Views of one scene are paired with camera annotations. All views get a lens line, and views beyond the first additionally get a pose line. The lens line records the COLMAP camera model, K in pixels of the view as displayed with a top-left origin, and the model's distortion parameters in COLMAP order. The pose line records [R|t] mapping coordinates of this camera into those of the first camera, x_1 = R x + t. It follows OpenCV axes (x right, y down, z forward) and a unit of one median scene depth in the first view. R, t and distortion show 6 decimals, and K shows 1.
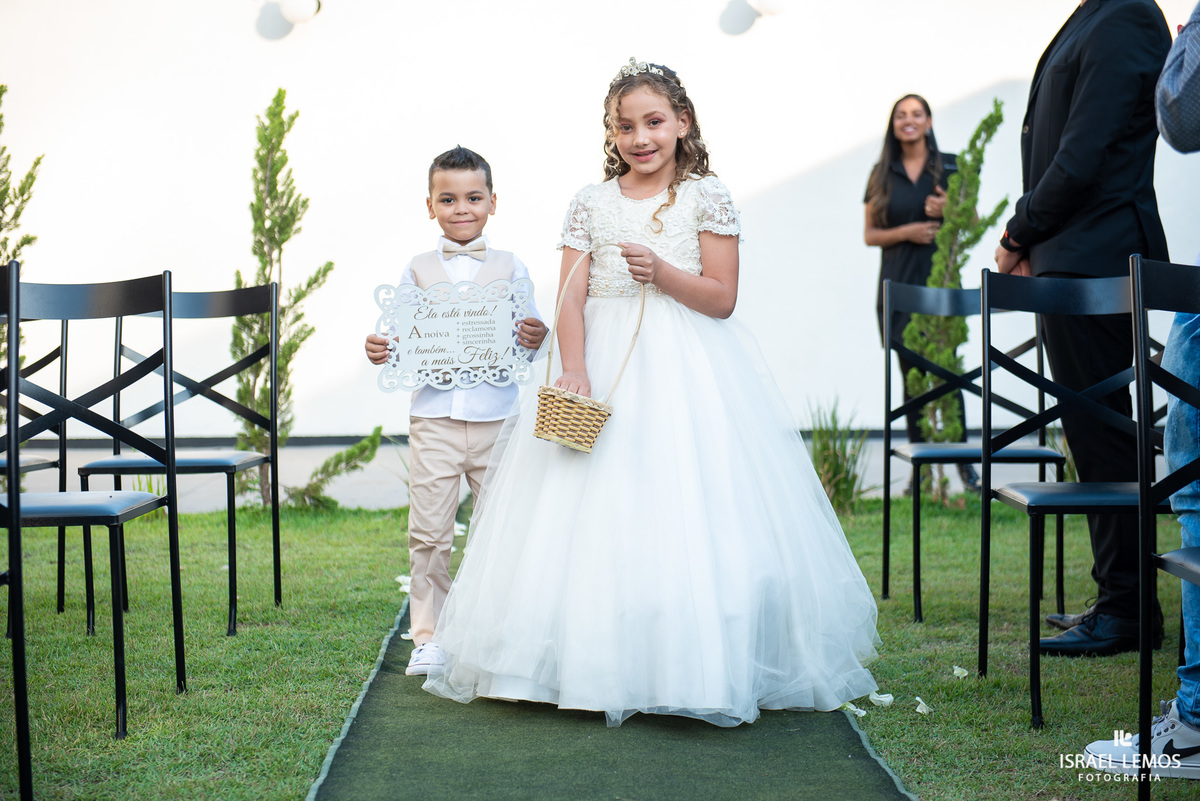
lens RADIAL K [[2098.0, 0, 600.0], [0, 2098.0, 400.5], [0, 0, 1]] dist [-0.014983, 0.023473]
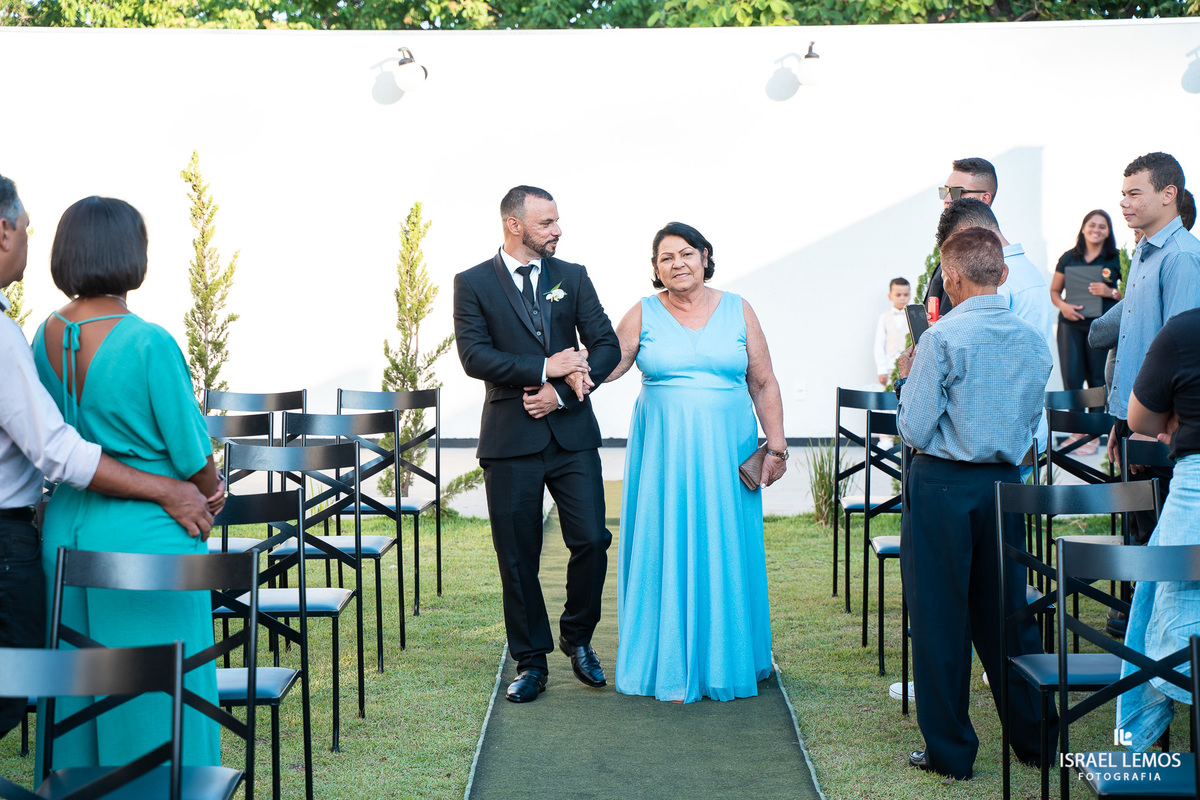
lens RADIAL K [[2608.0, 0, 600.0], [0, 2608.0, 400.0], [0, 0, 1]] dist [0.015370, 0.003839]
pose [[0.999426, 0.012499, -0.031502, 0.018262], [-0.011305, 0.999220, 0.037824, -0.088809], [0.031951, -0.037446, 0.998788, -0.673813]]
